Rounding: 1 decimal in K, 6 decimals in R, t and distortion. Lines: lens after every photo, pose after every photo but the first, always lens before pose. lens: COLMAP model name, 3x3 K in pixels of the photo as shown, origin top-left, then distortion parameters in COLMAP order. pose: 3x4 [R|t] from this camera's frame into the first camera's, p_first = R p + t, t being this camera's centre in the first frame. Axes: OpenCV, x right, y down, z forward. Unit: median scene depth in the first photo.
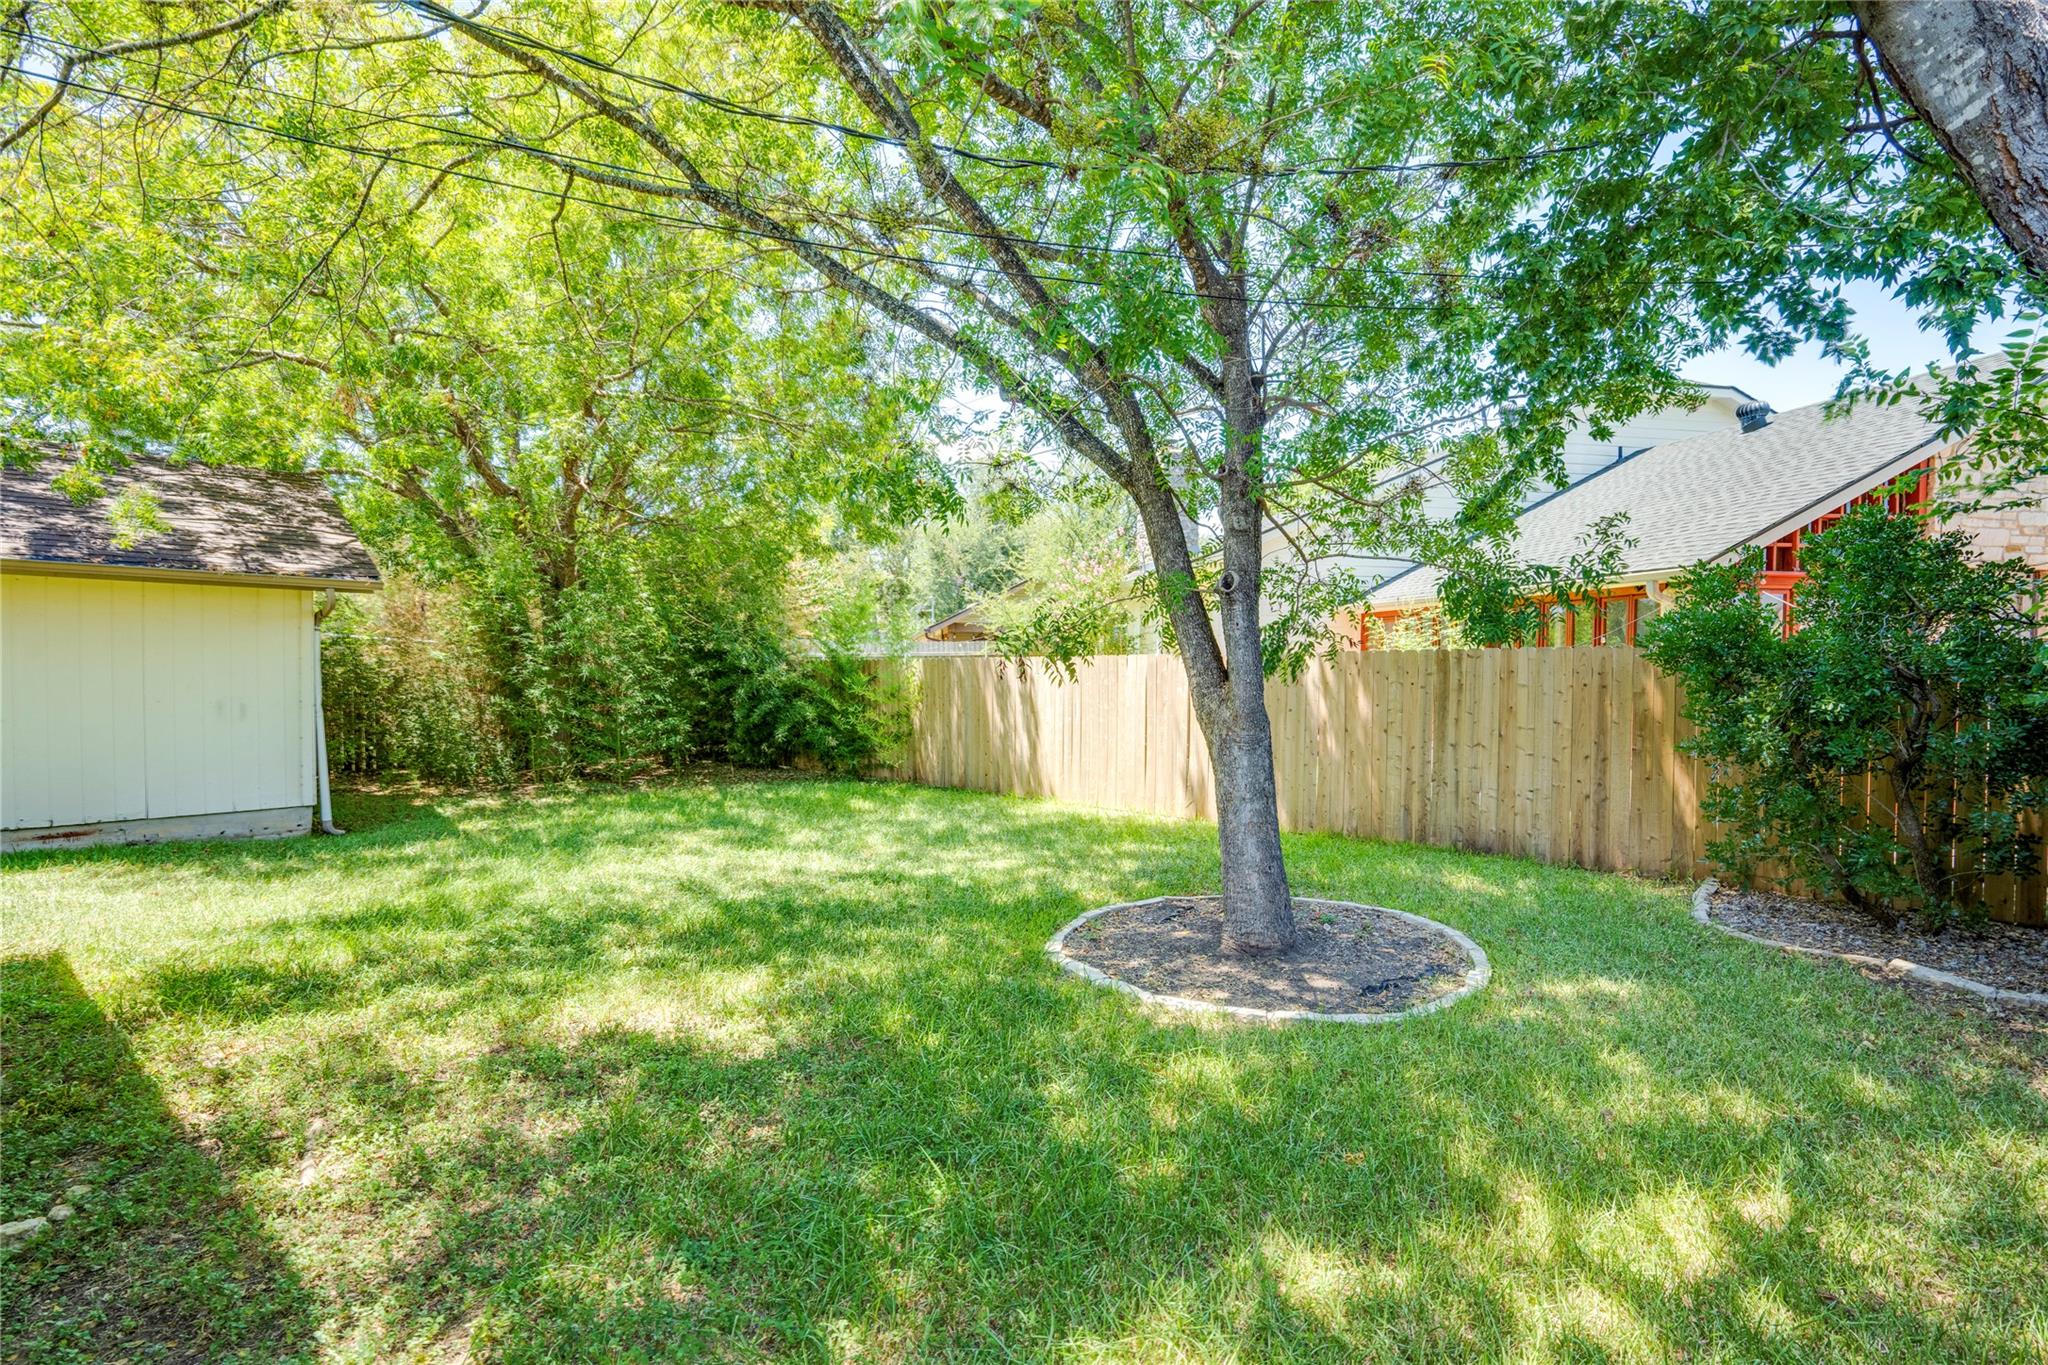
lens RADIAL K [[926.8, 0, 1020.8], [0, 926.8, 682.8], [0, 0, 1]] dist [0.000807, 0.001024]
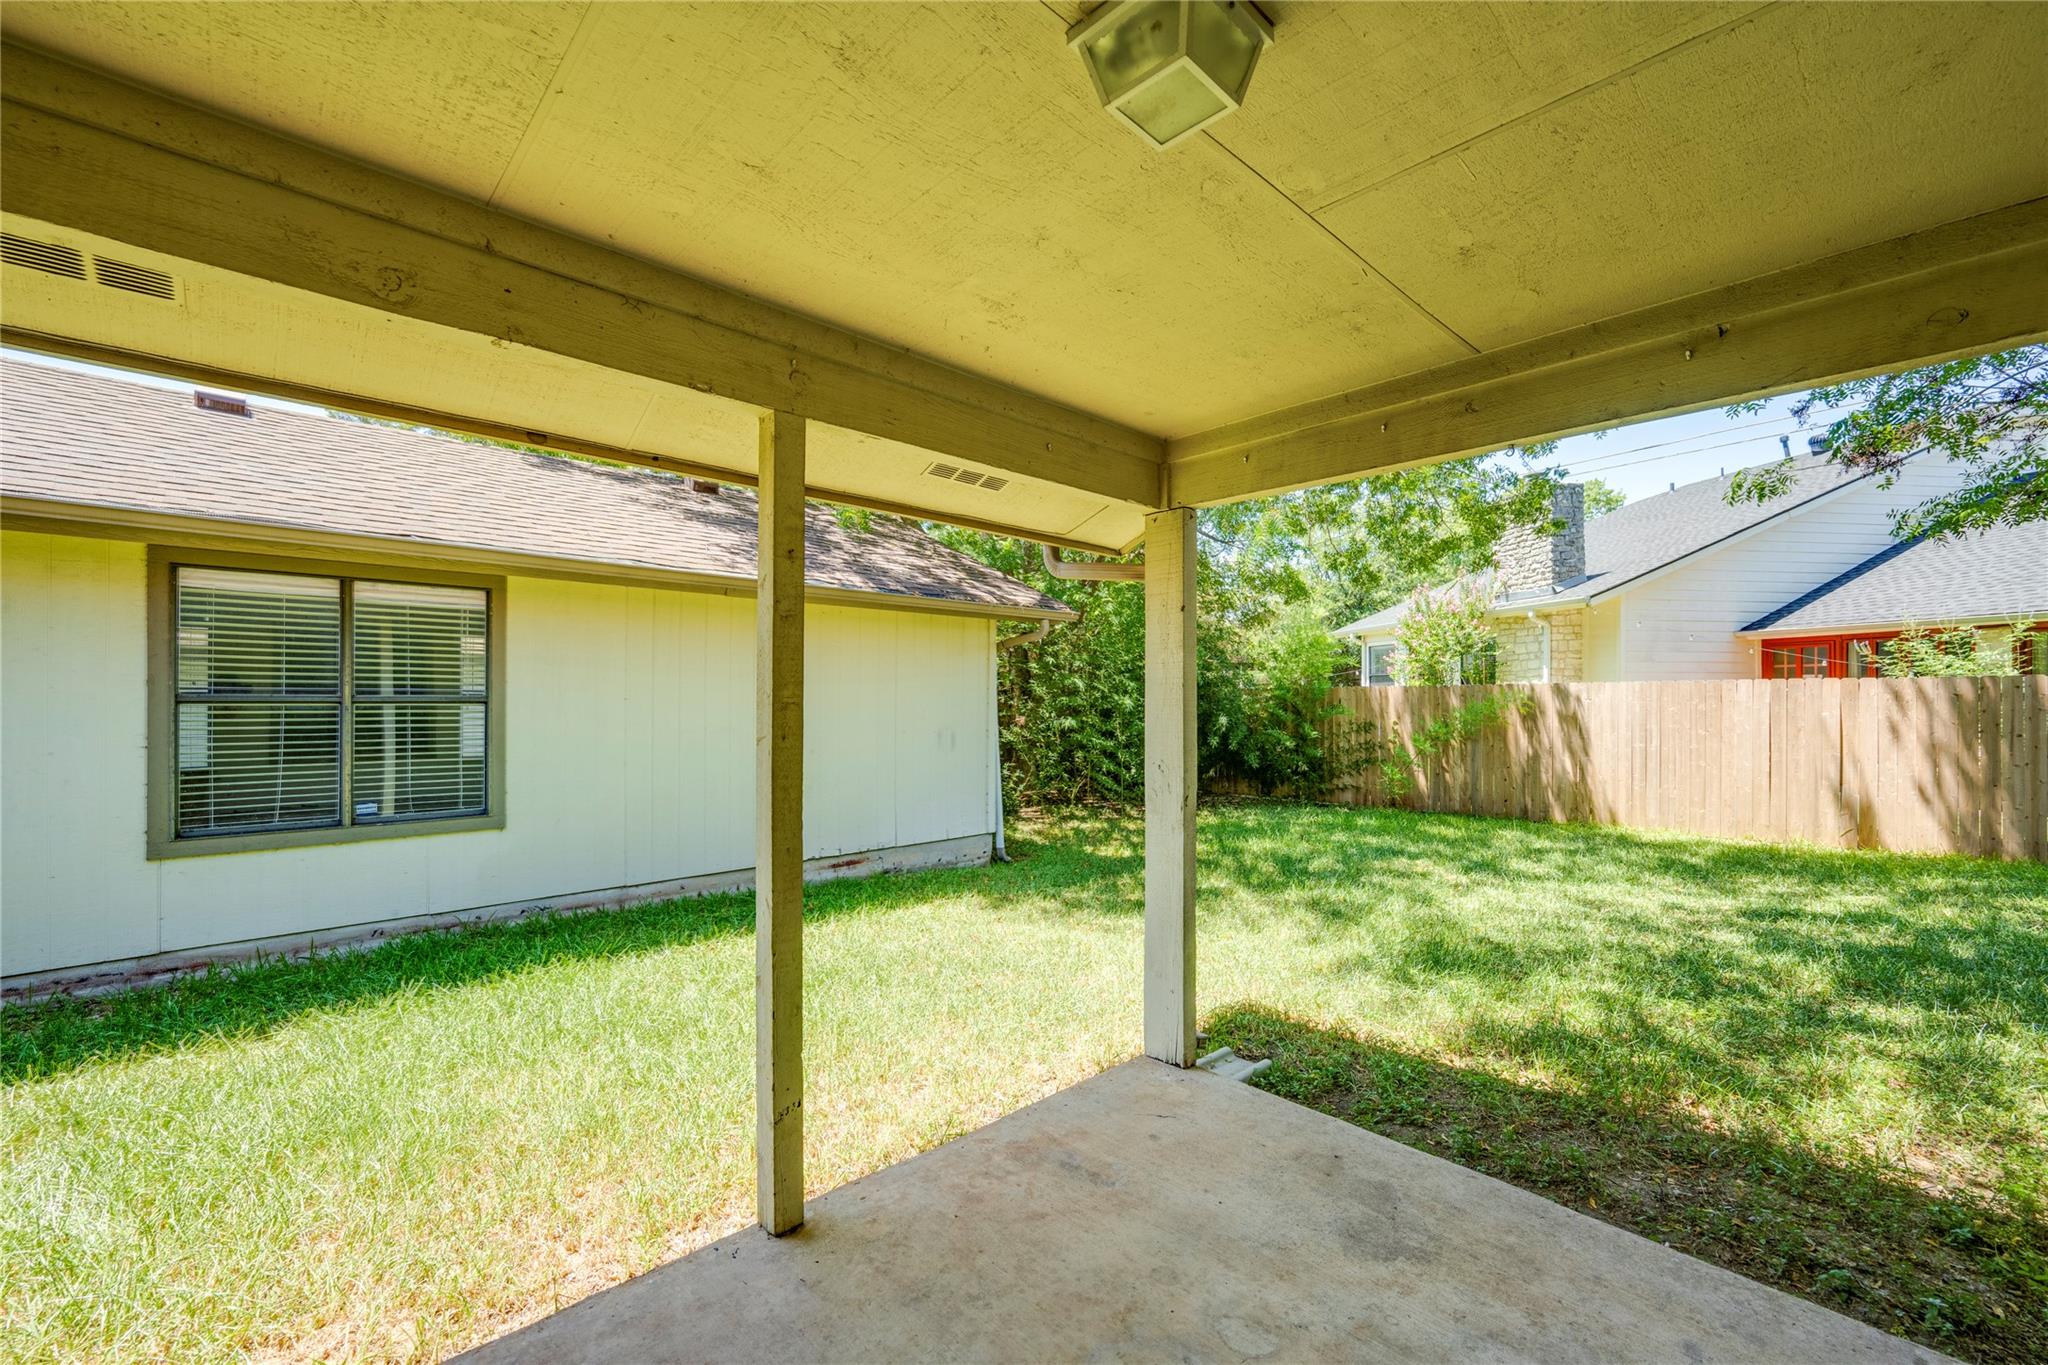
lens RADIAL K [[829.8, 0, 1012.5], [0, 829.8, 691.8], [0, 0, 1]] dist [0.000486, 0.000350]
pose [[0.999155, -0.004882, -0.040816, -0.785456], [0.004063, 0.999789, -0.020141, -0.004605], [0.040905, 0.019958, 0.998964, 0.094321]]
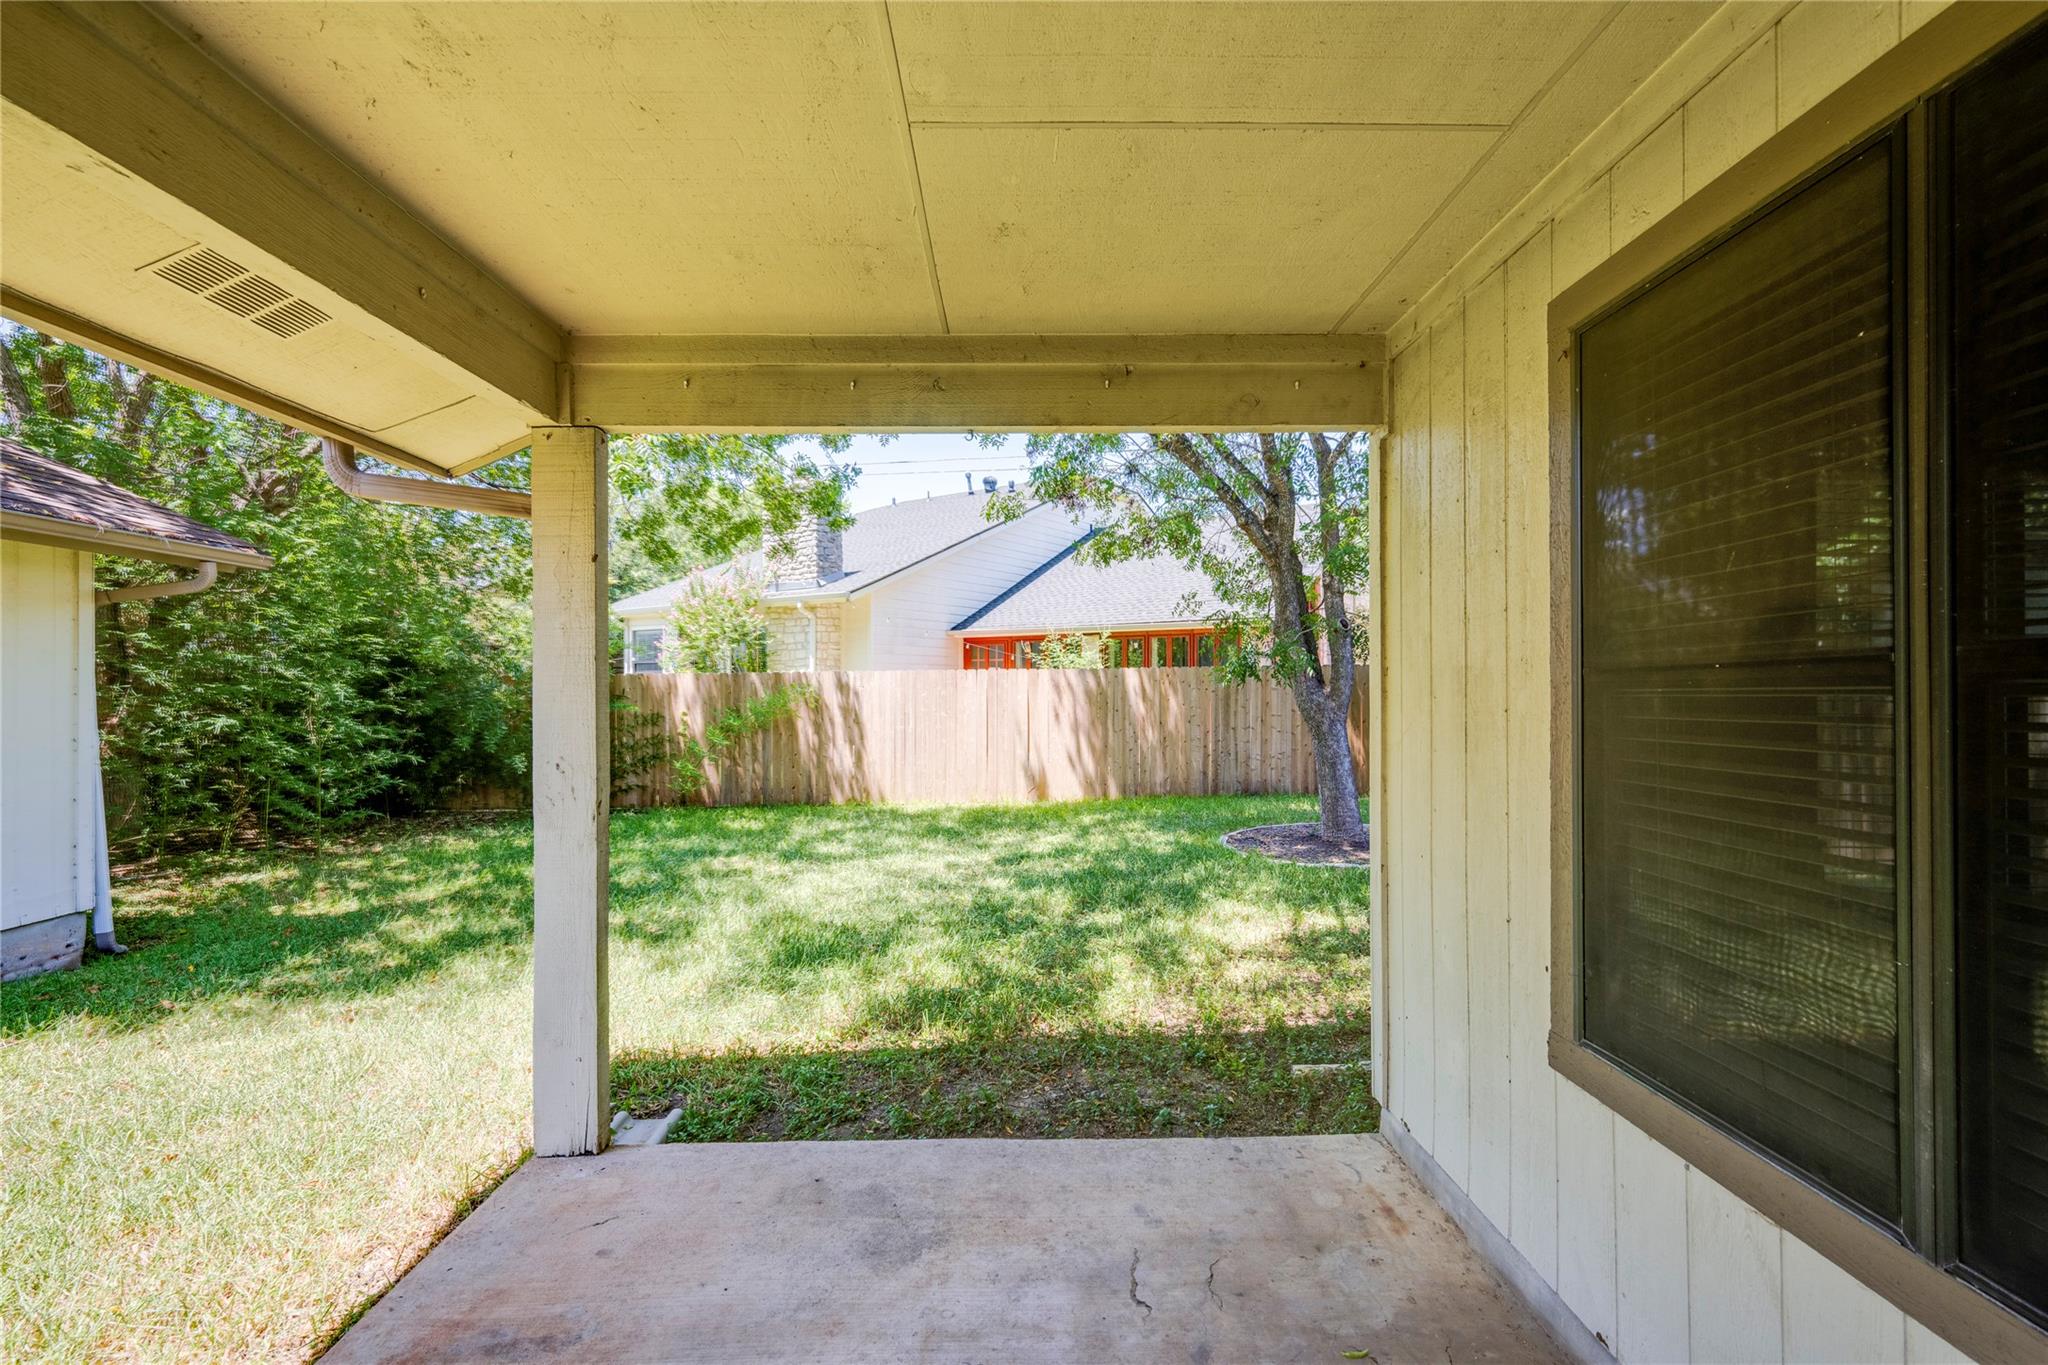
lens RADIAL K [[926.8, 0, 1022.2], [0, 926.8, 689.4], [0, 0, 1]] dist [0.000807, 0.001024]
pose [[0.699416, -0.008700, 0.714662, -0.858019], [0.017313, 0.999839, -0.004773, 0.000762], [-0.714505, 0.015711, 0.699454, 0.145989]]
